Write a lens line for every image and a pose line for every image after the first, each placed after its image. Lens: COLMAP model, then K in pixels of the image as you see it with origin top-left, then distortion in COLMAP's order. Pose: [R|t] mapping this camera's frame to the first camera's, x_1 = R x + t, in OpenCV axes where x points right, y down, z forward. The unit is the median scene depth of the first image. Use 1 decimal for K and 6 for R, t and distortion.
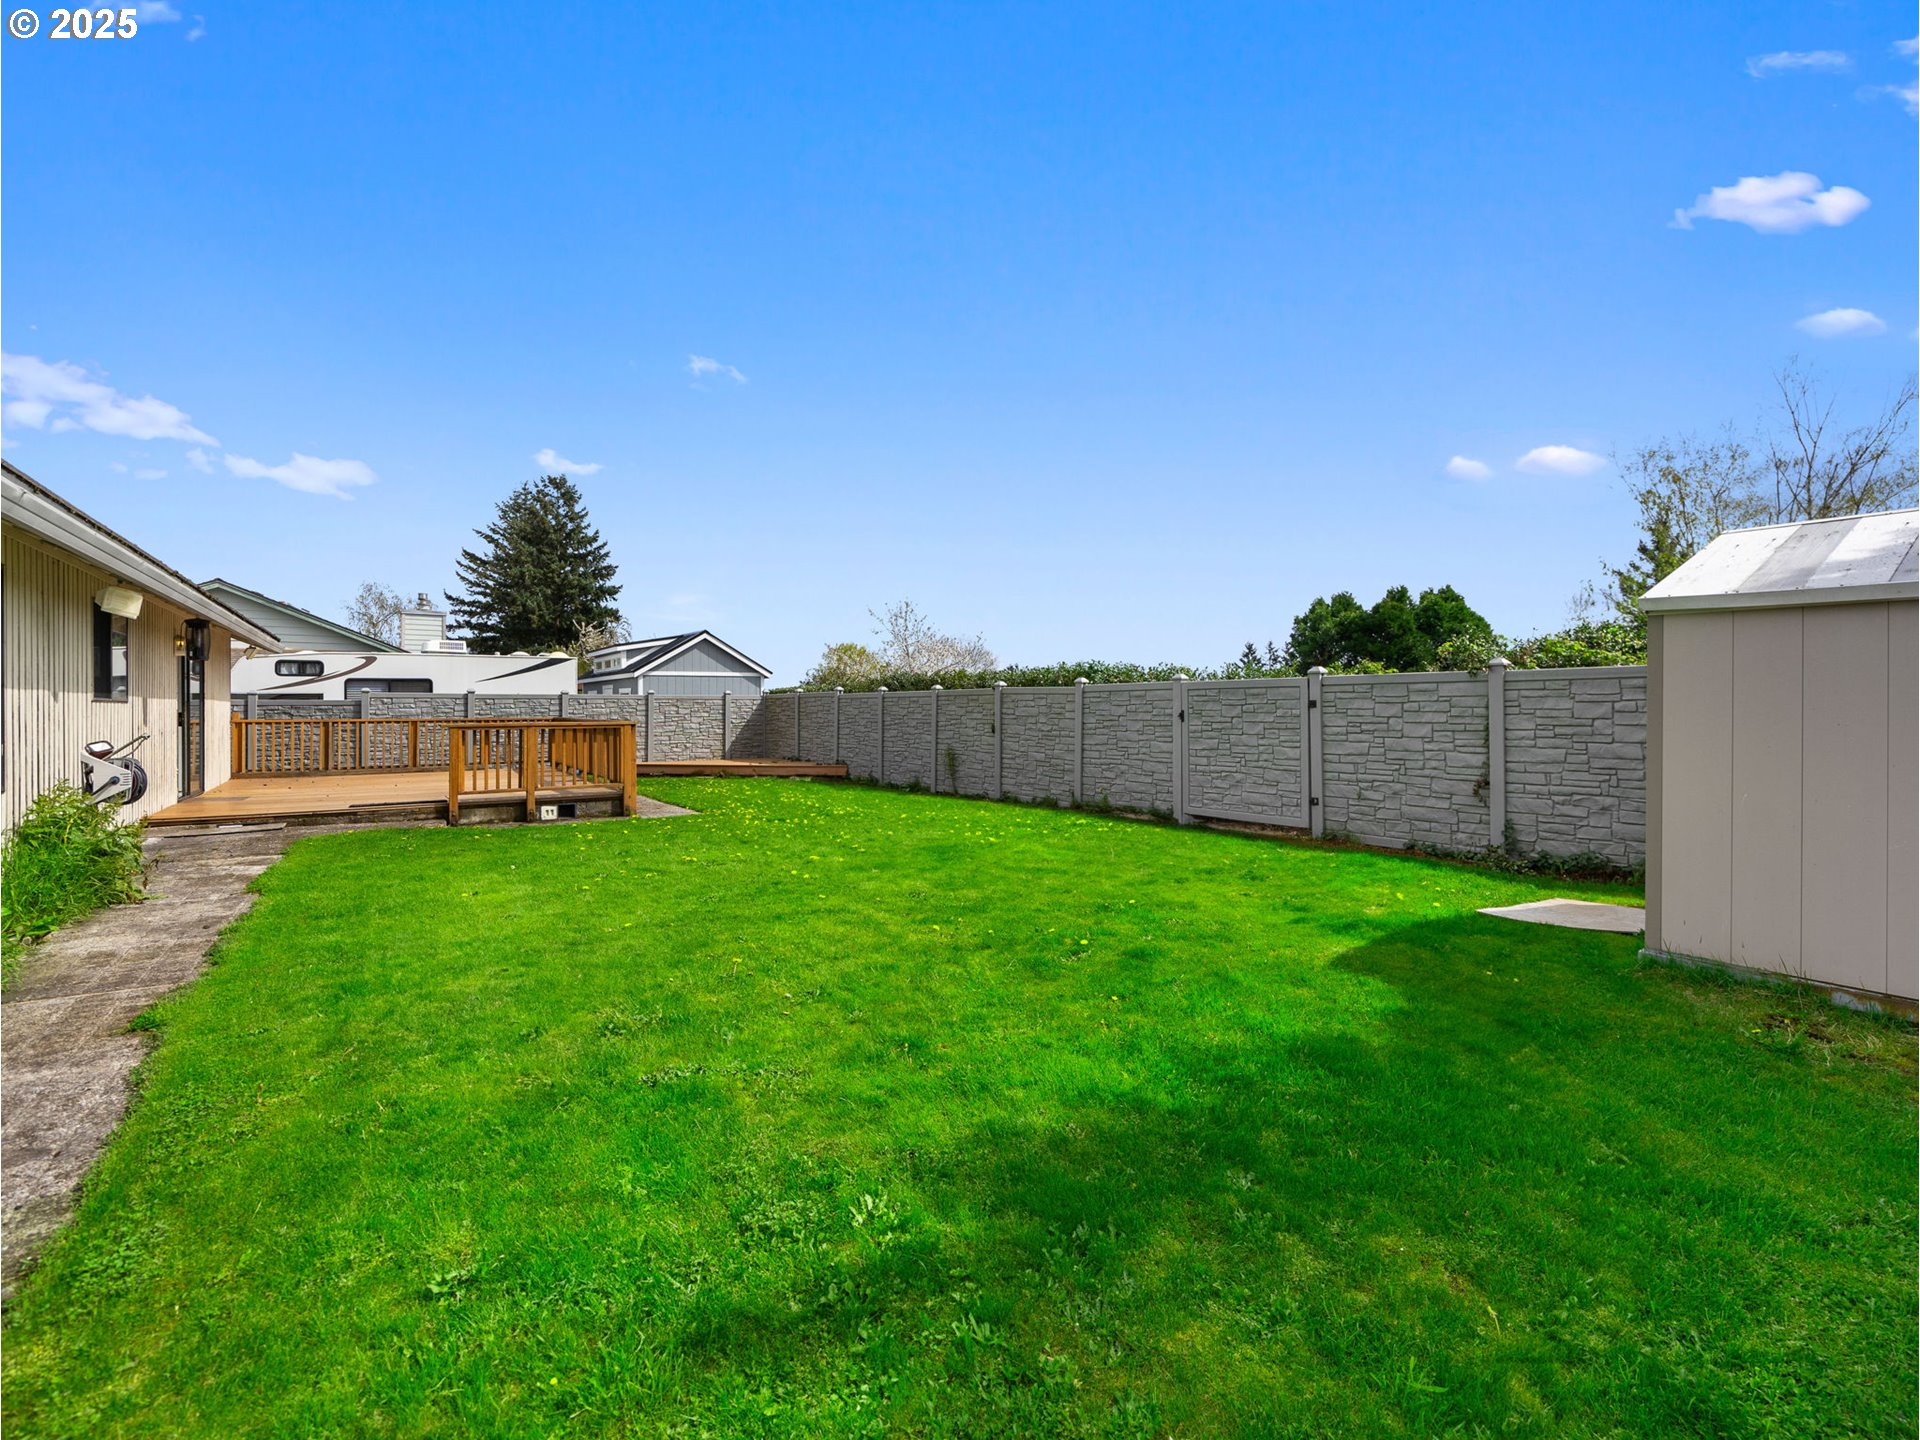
lens RADIAL K [[863.0, 0, 960.0], [0, 863.0, 720.0], [0, 0, 1]] dist [-0.025383, 0.000169]
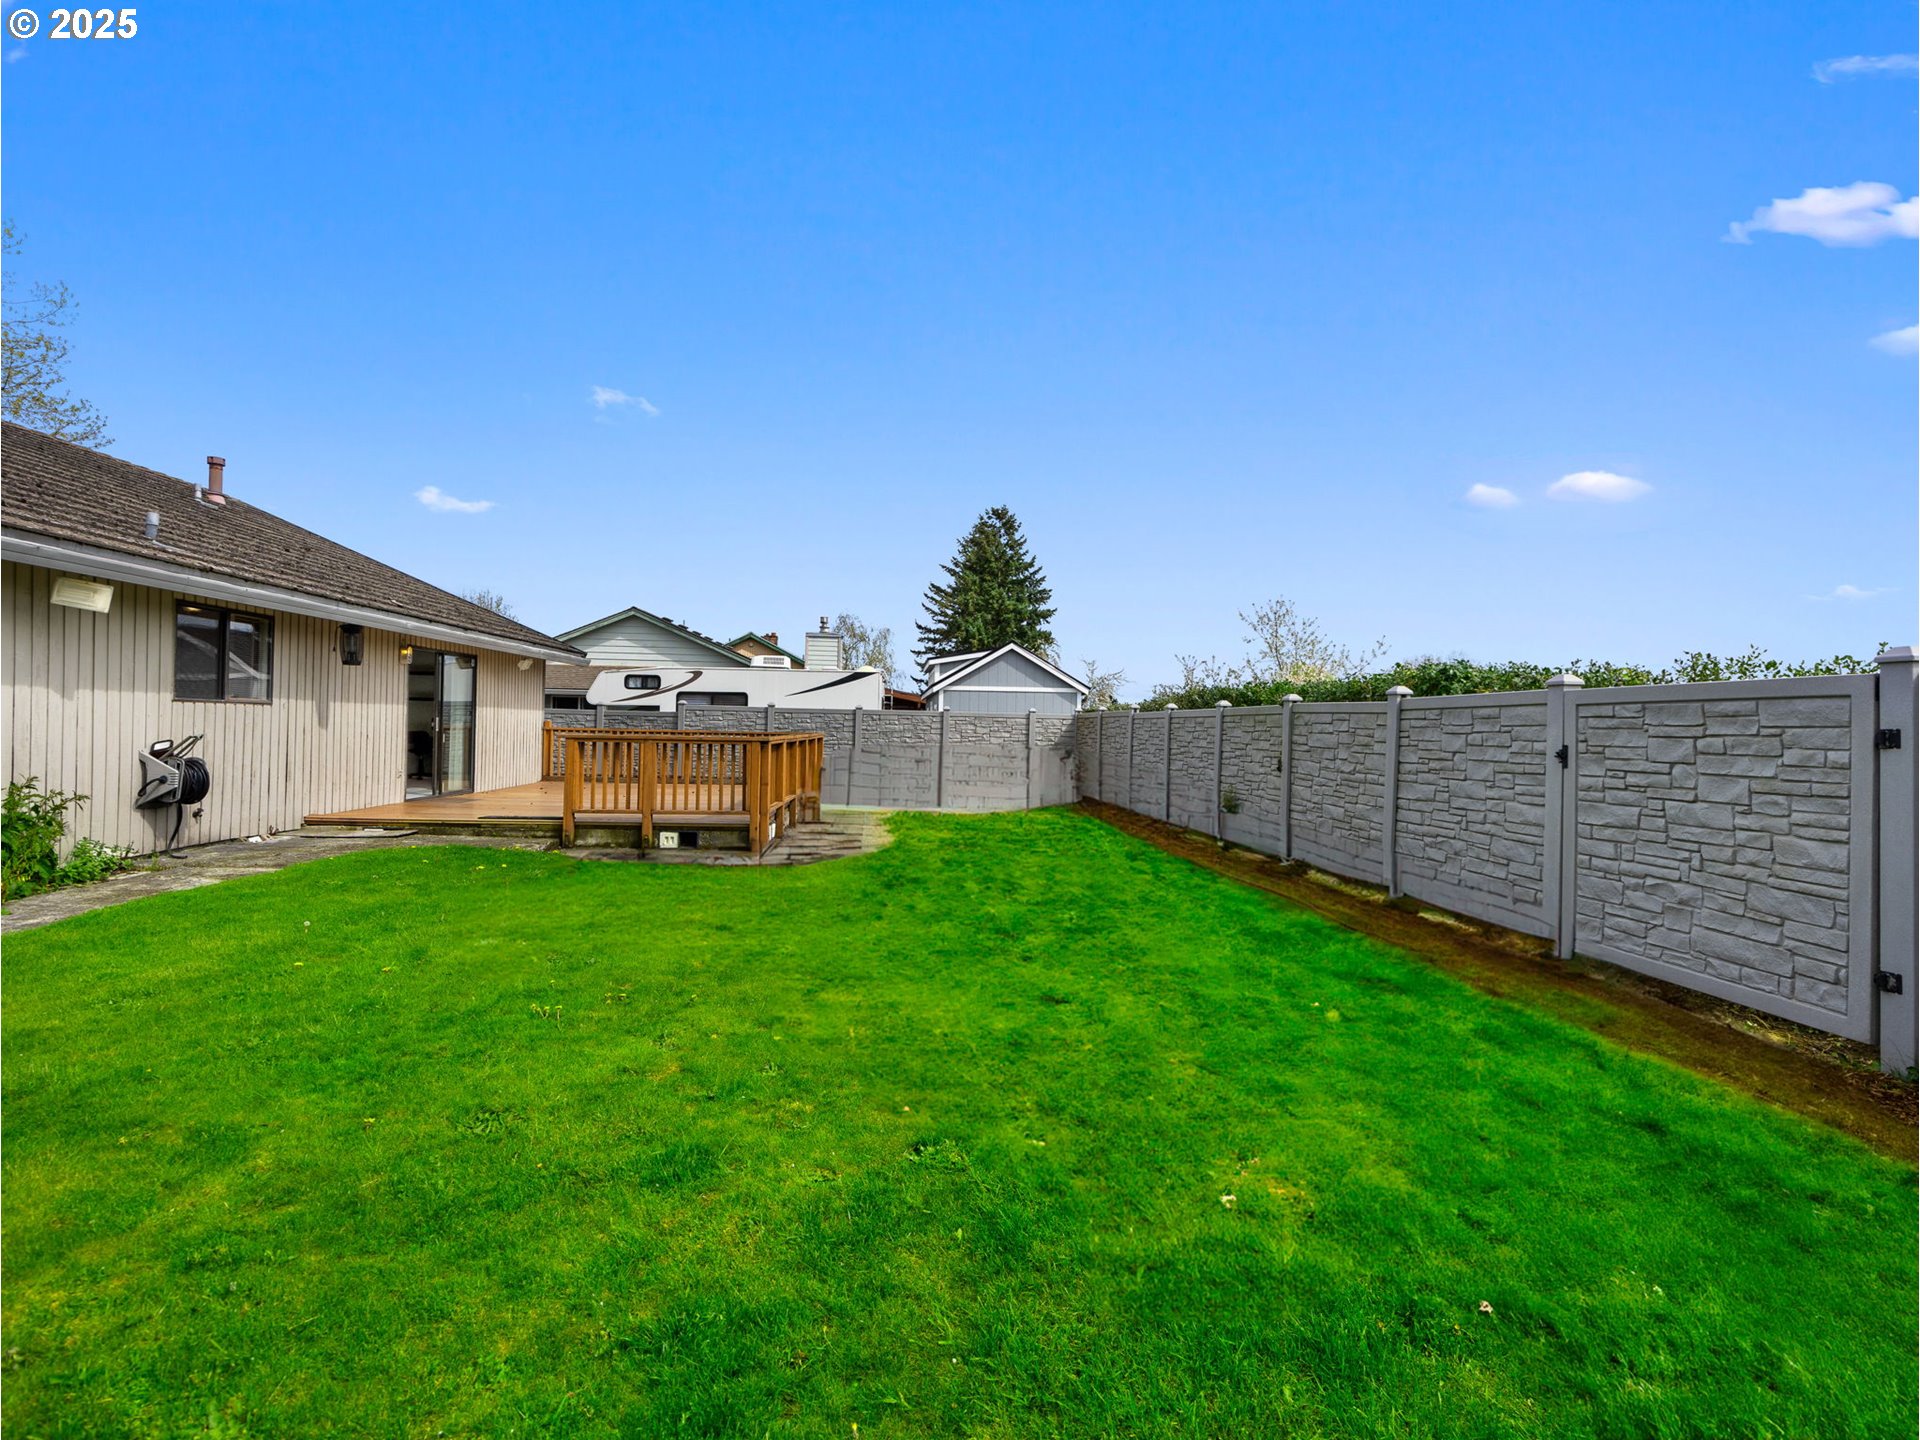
lens RADIAL K [[870.1, 0, 957.2], [0, 870.1, 726.7], [0, 0, 1]] dist [-0.004852, 0.000179]
pose [[0.863697, 0.021015, -0.503573, 0.138063], [-0.031001, 0.999454, -0.011463, -0.003544], [0.503057, 0.025512, 0.863877, 0.250059]]
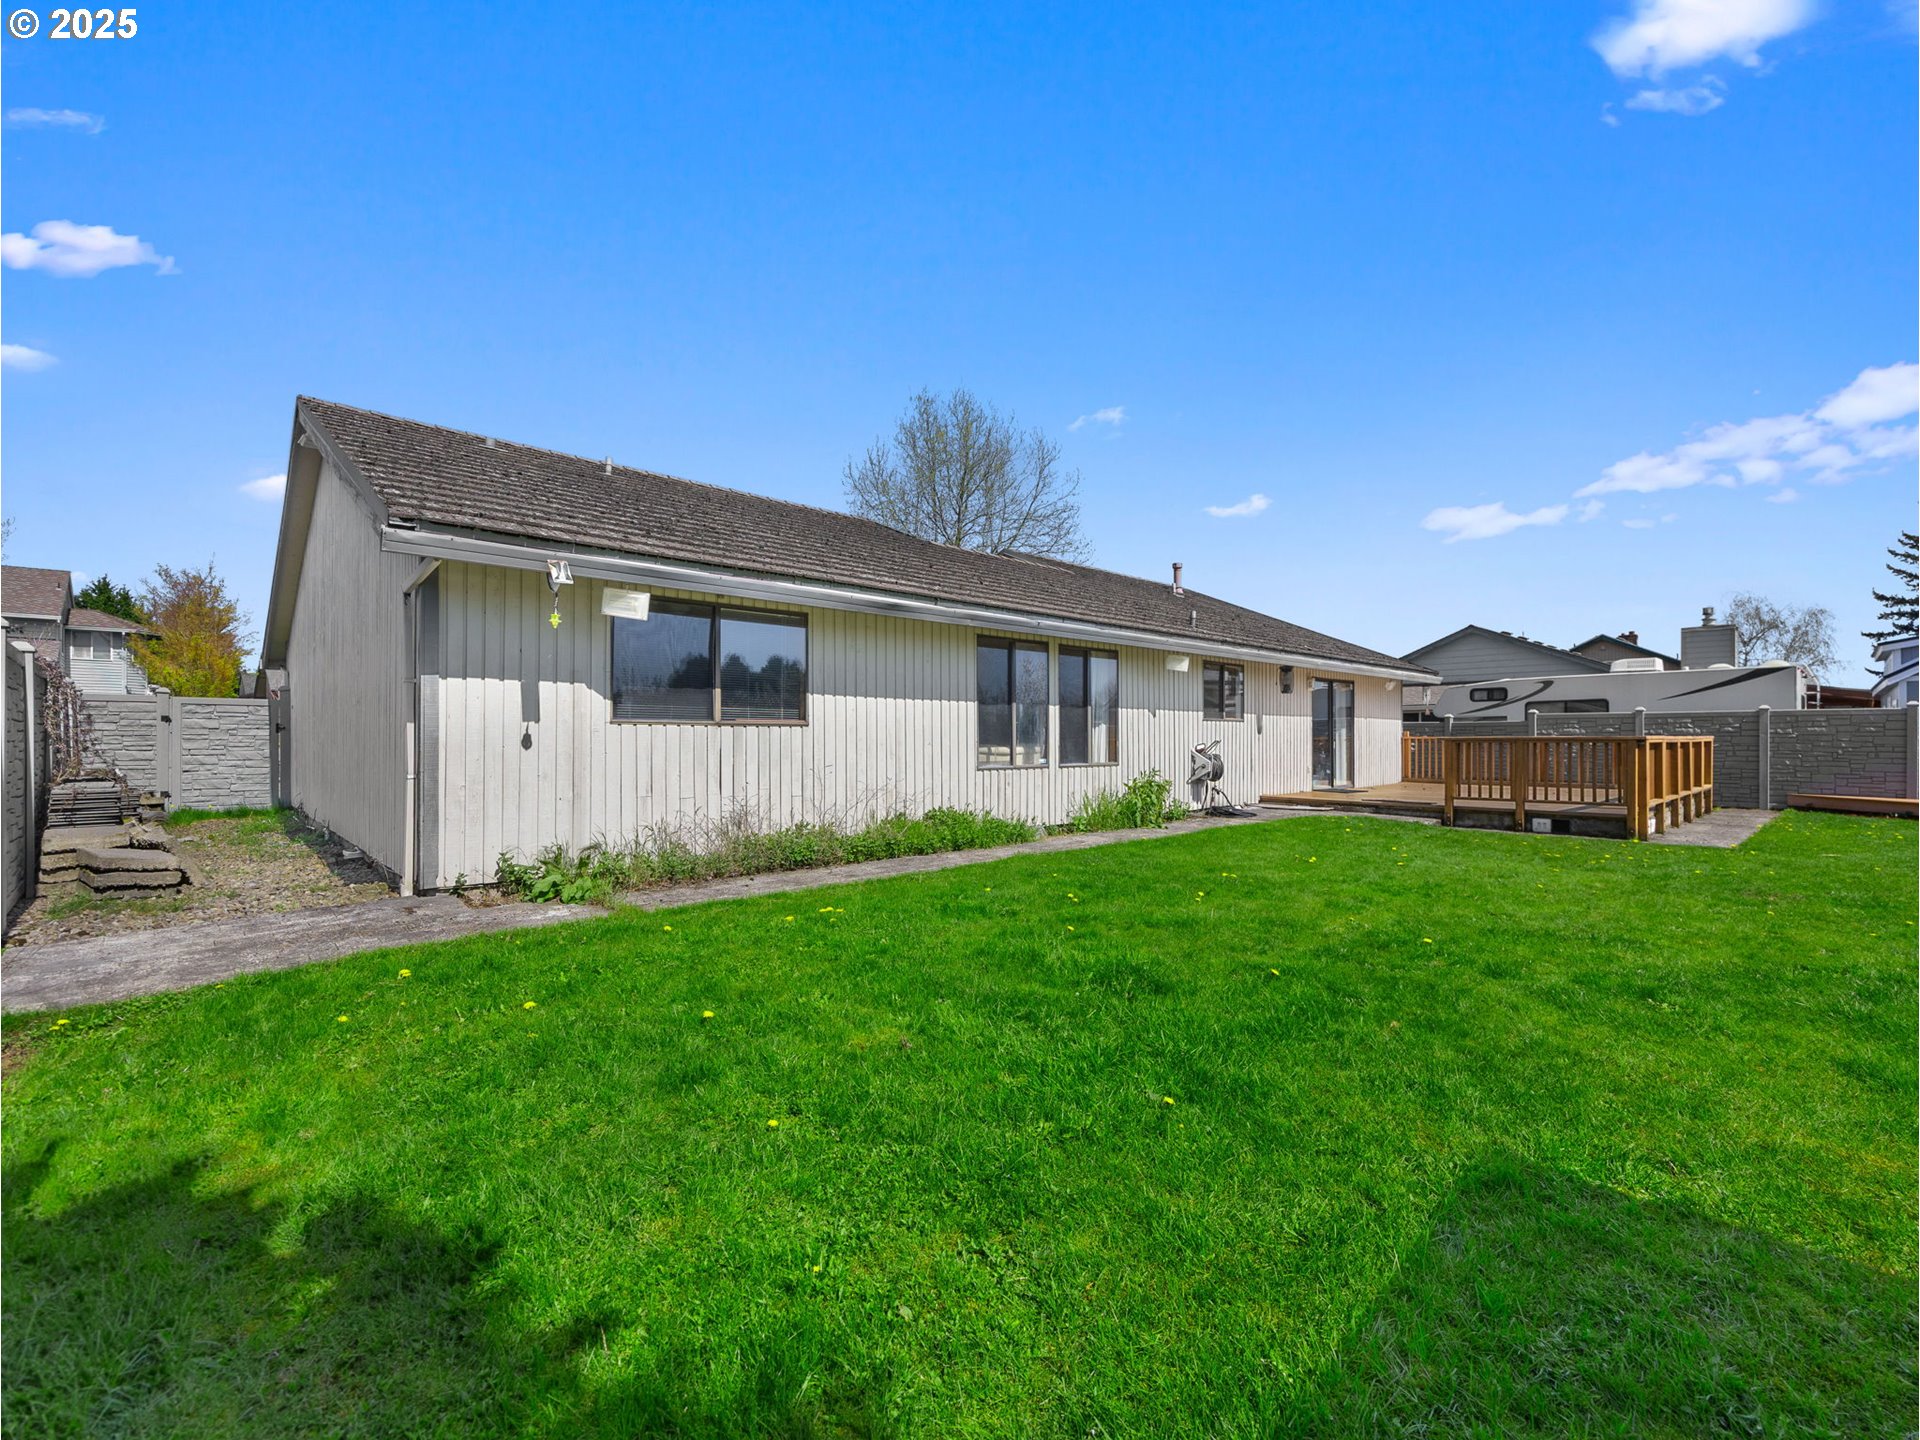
lens RADIAL K [[837.5, 0, 956.2], [0, 837.5, 736.9], [0, 0, 1]] dist [-0.008712, 0.000599]
pose [[0.153995, 0.001601, -0.988070, 0.253983], [-0.014725, 0.999891, -0.000675, 0.008764], [0.987962, 0.014654, 0.154001, 0.104010]]
